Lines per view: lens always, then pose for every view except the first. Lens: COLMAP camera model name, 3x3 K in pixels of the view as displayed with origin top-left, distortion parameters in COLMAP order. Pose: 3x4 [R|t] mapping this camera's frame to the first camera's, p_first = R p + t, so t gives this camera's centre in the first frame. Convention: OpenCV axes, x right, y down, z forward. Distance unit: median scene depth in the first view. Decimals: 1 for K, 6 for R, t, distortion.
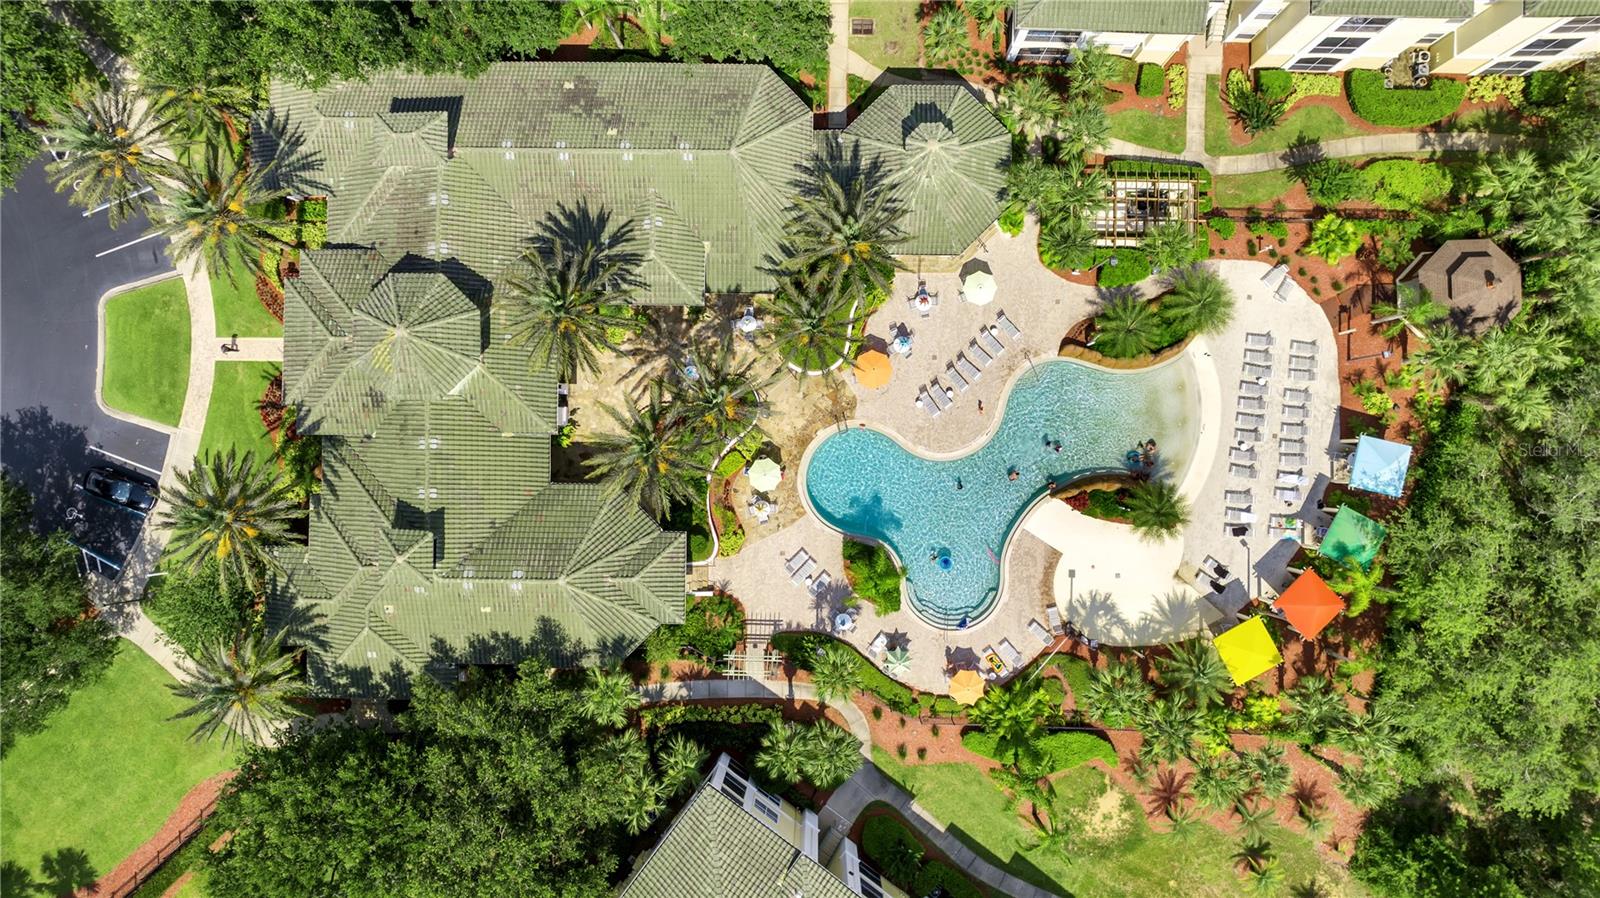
lens RADIAL K [[1169.0, 0, 801.6], [0, 1169.0, 450.2], [0, 0, 1]] dist [-0.014752, 0.015003]
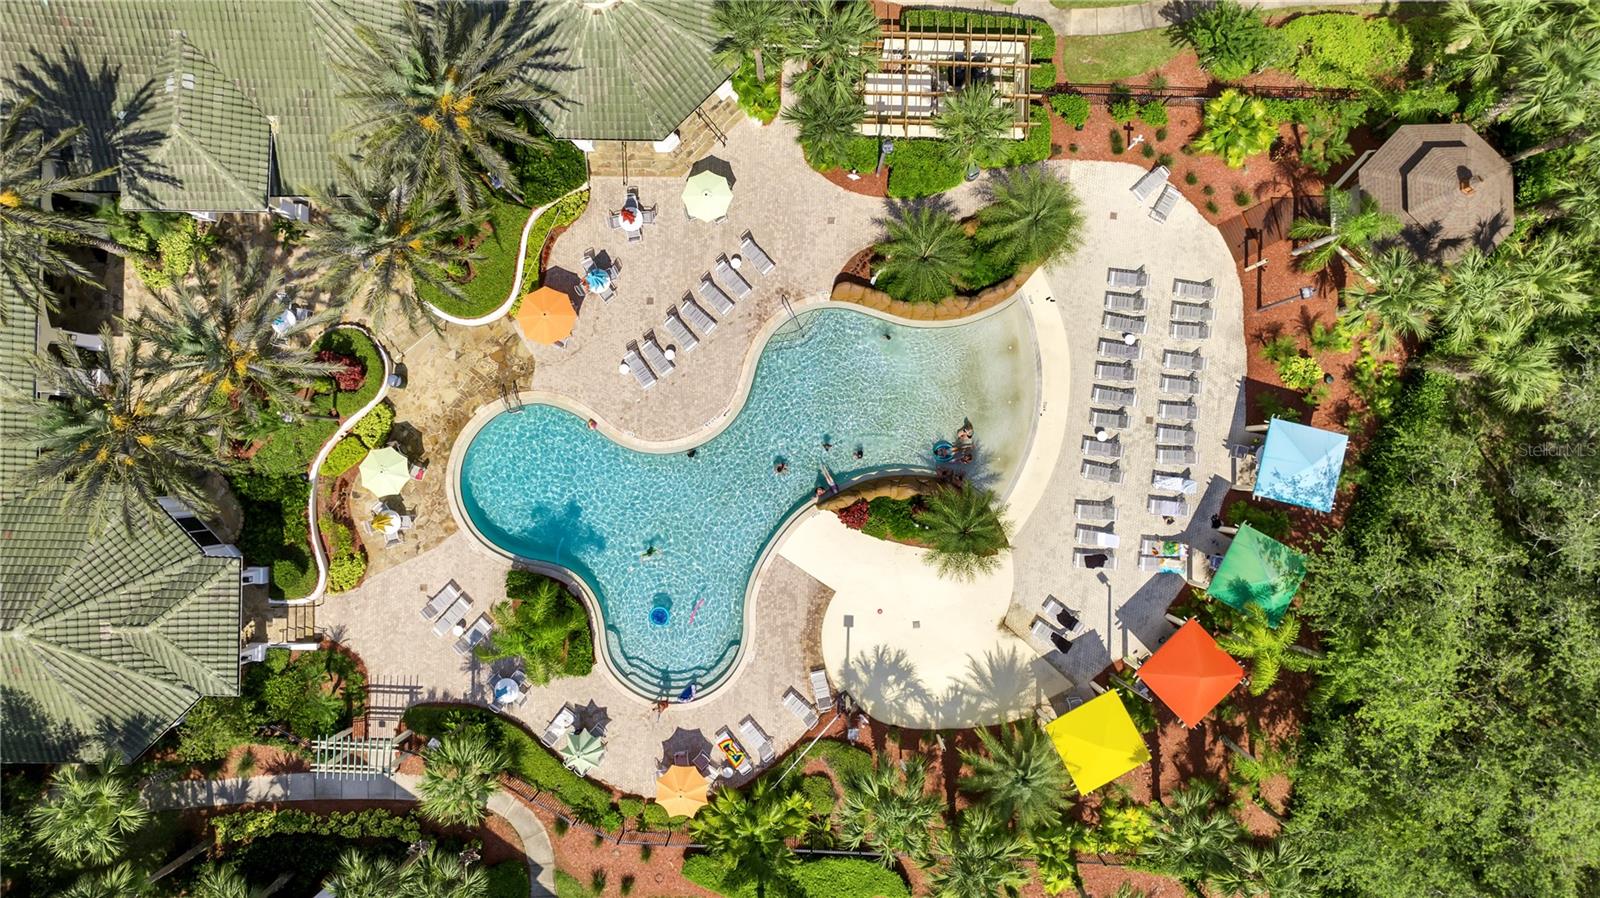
lens RADIAL K [[1169.0, 0, 794.7], [0, 1169.0, 451.7], [0, 0, 1]] dist [-0.014752, 0.015003]
pose [[0.999972, 0.007360, 0.001359, 0.199814], [-0.007355, 0.999966, -0.003856, 0.010396], [-0.001387, 0.003846, 0.999992, 0.323730]]
